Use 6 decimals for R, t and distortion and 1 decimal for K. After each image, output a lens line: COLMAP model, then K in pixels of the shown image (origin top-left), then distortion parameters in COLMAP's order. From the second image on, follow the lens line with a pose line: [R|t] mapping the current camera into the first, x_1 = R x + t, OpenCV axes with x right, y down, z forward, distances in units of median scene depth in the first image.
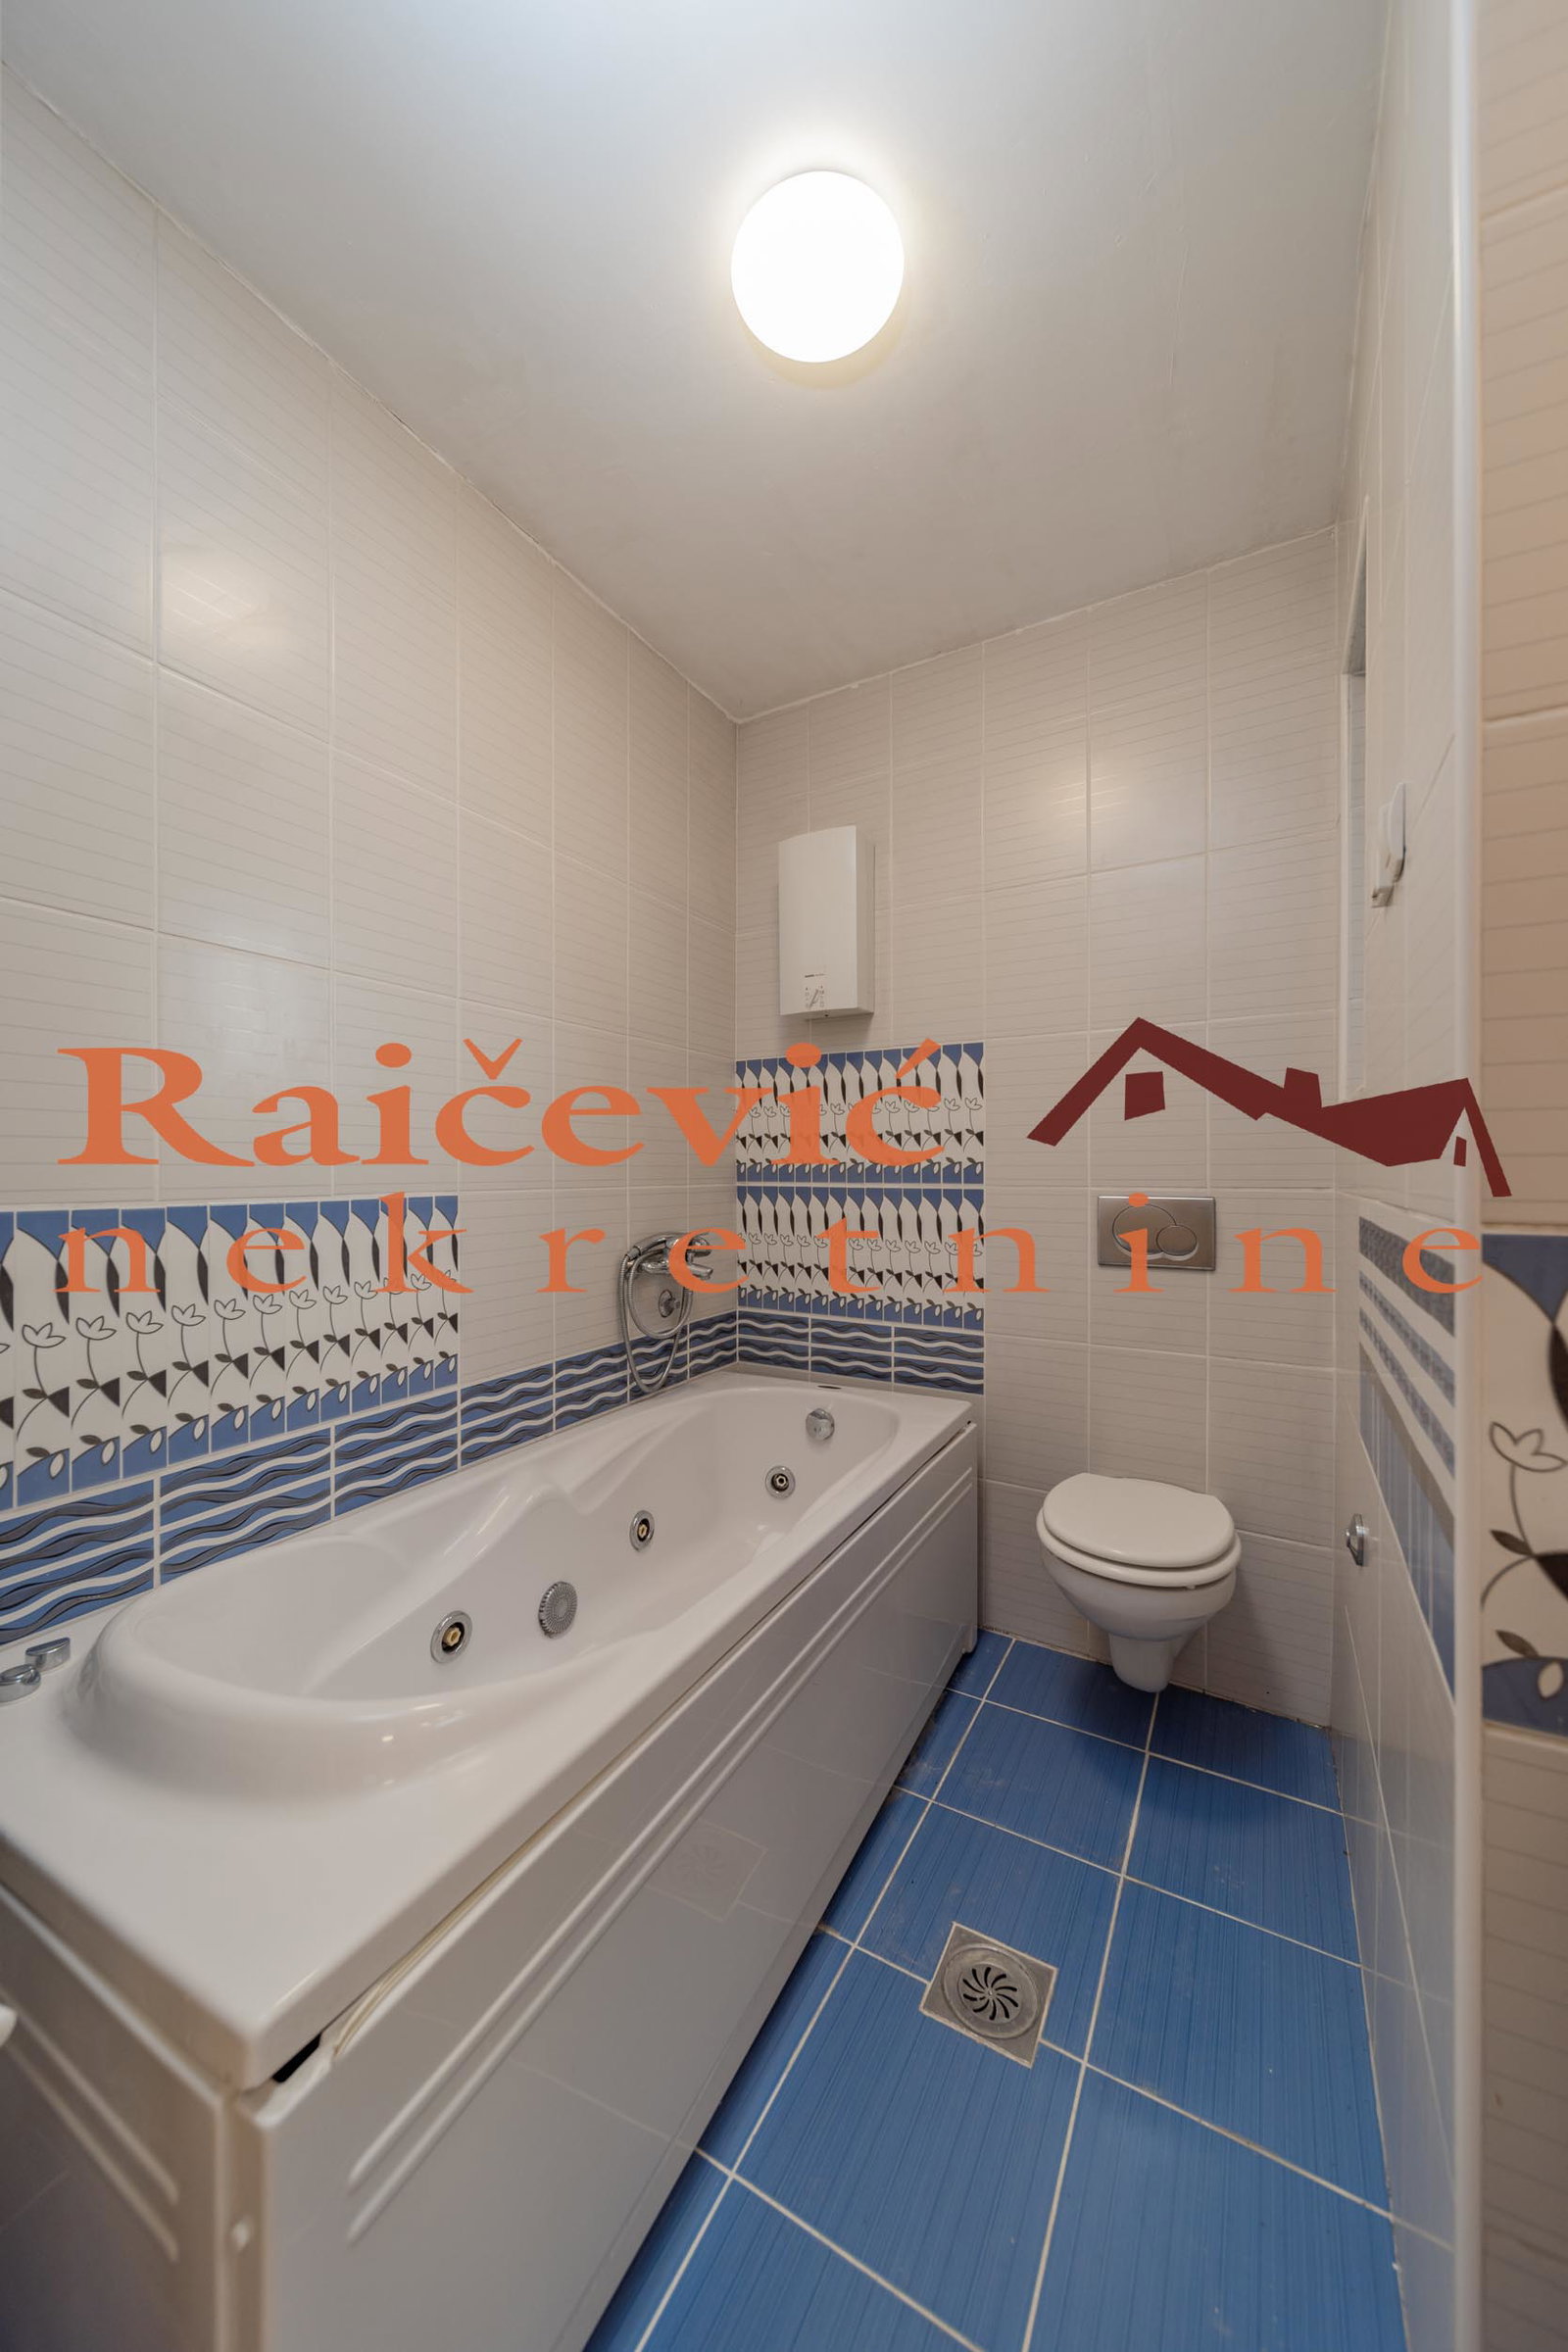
lens RADIAL K [[831.3, 0, 788.0], [0, 831.3, 1171.3], [0, 0, 1]] dist [-0.003470, -0.000388]
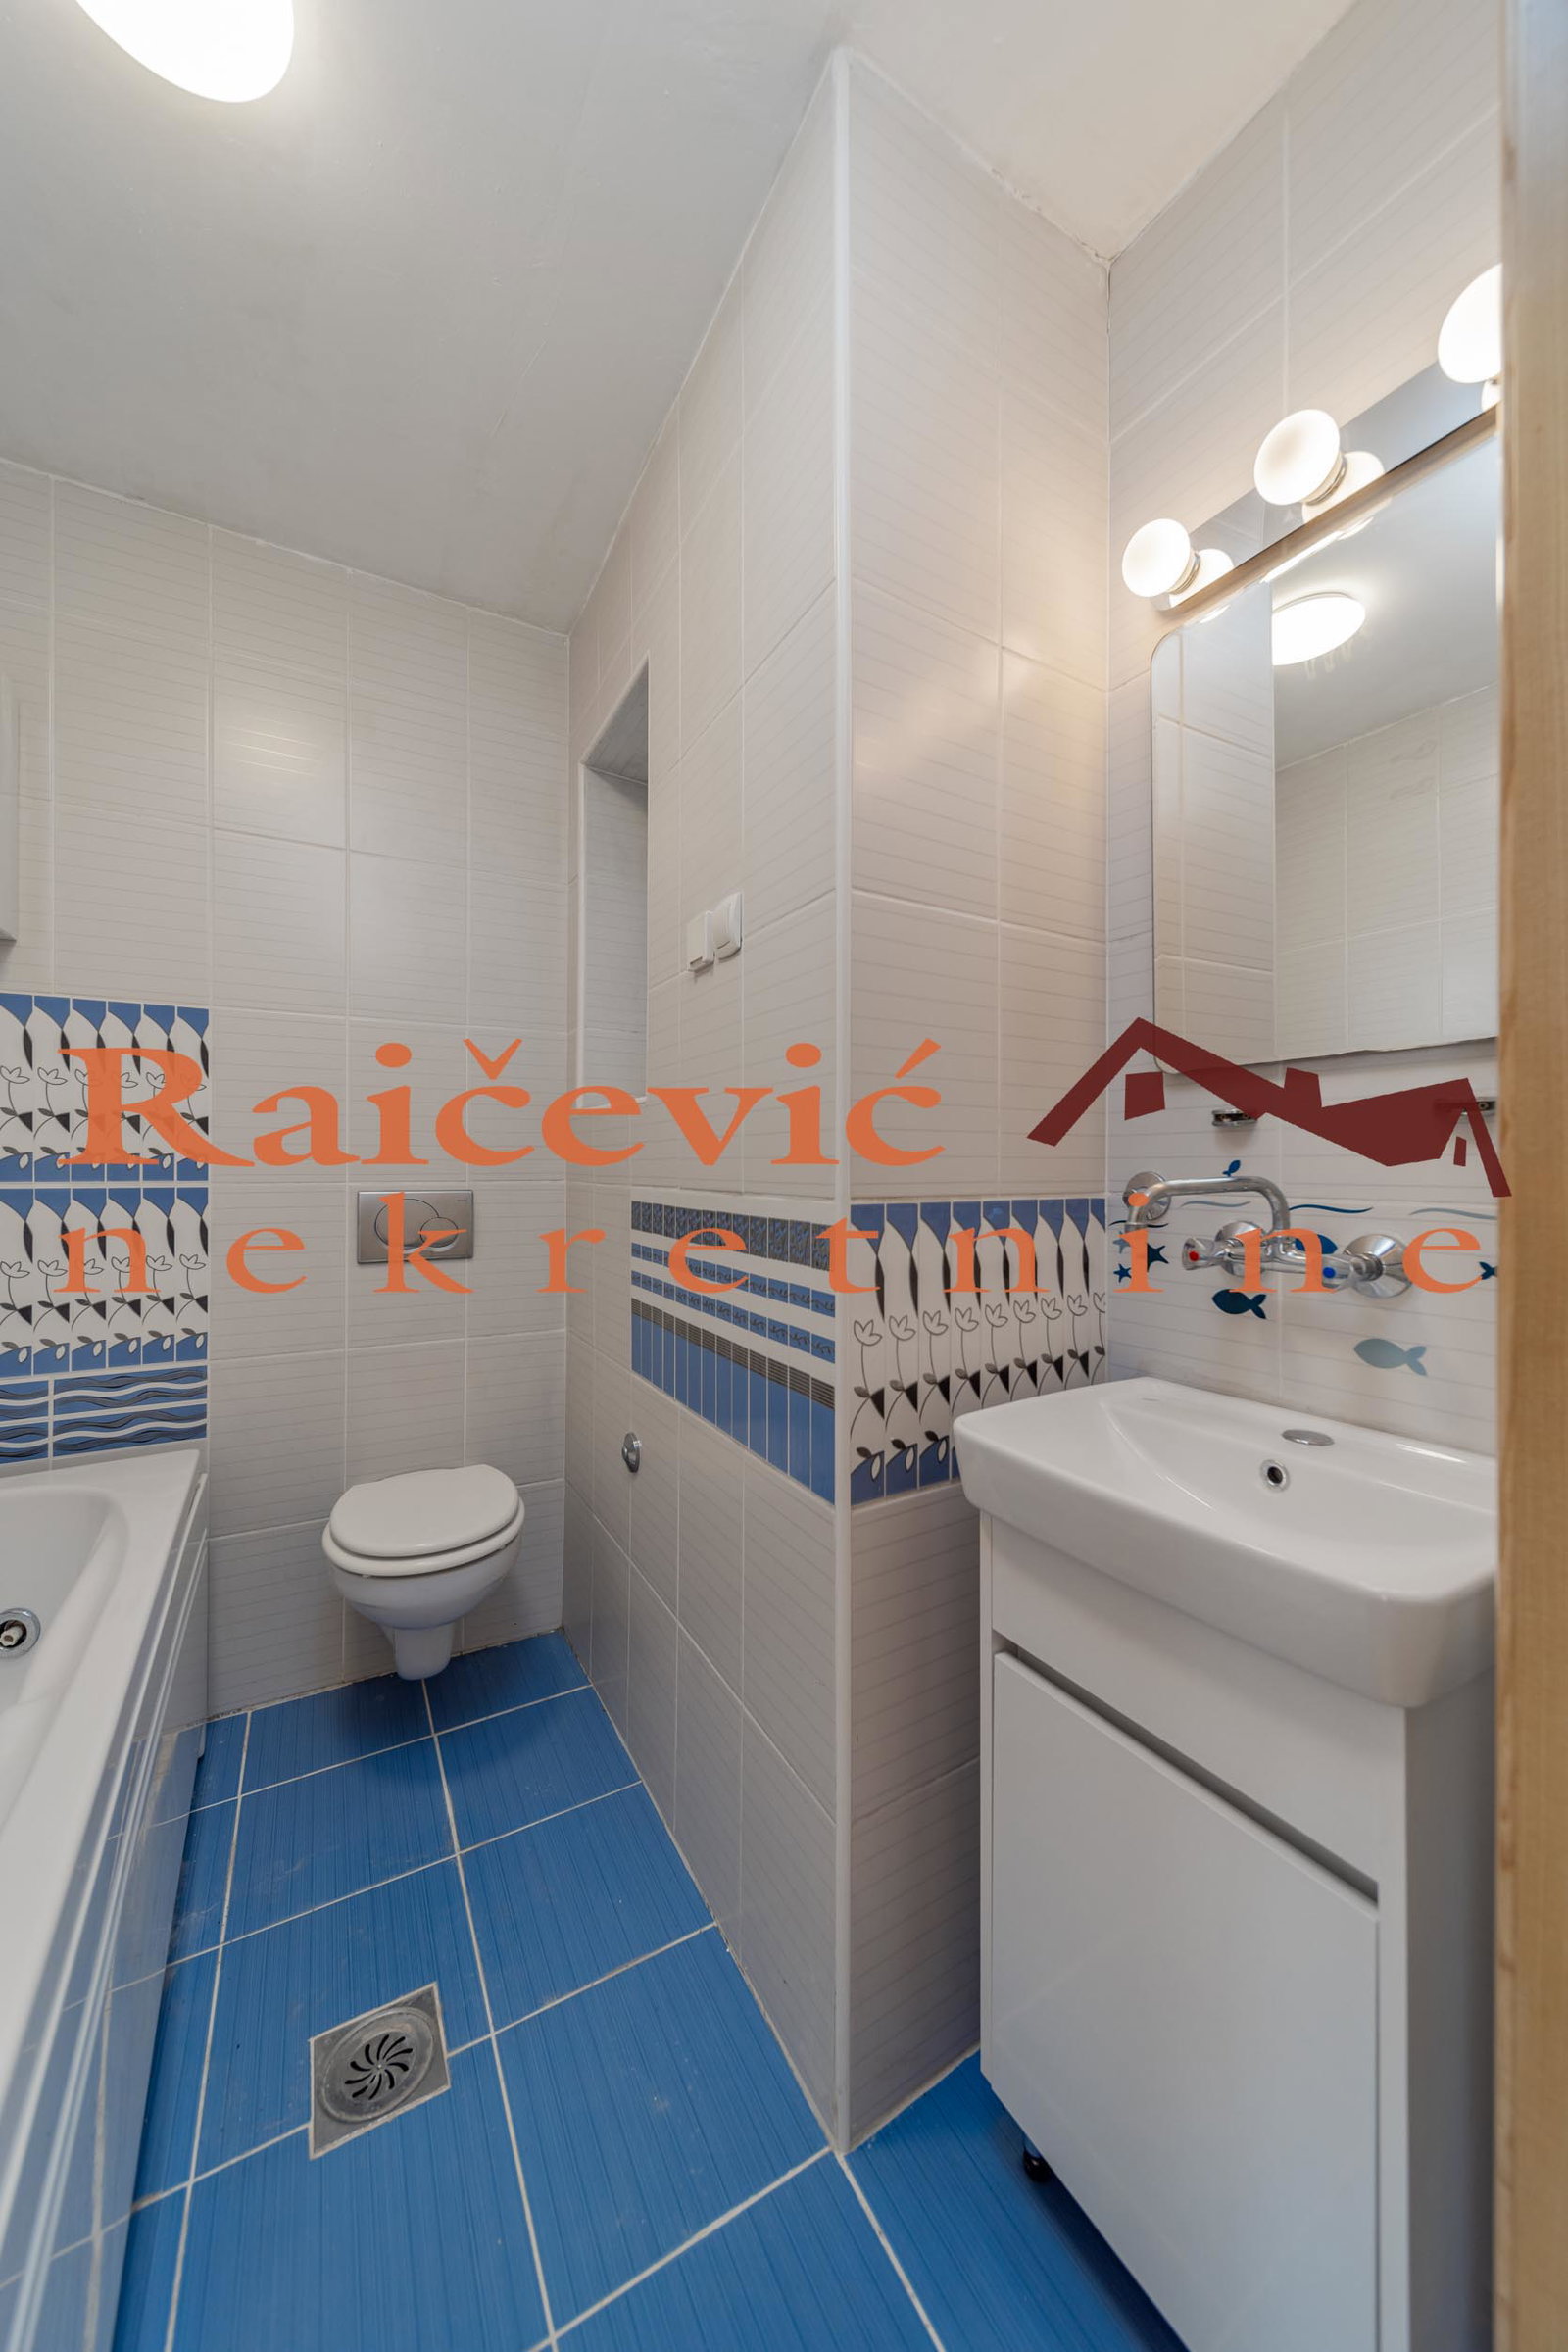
lens RADIAL K [[831.3, 0, 787.7], [0, 831.3, 1162.5], [0, 0, 1]] dist [-0.003470, -0.000388]
pose [[0.501782, 0.003390, 0.864987, -0.221590], [-0.000755, 0.999994, -0.003481, -0.000629], [-0.864994, 0.001094, 0.501782, 0.105322]]
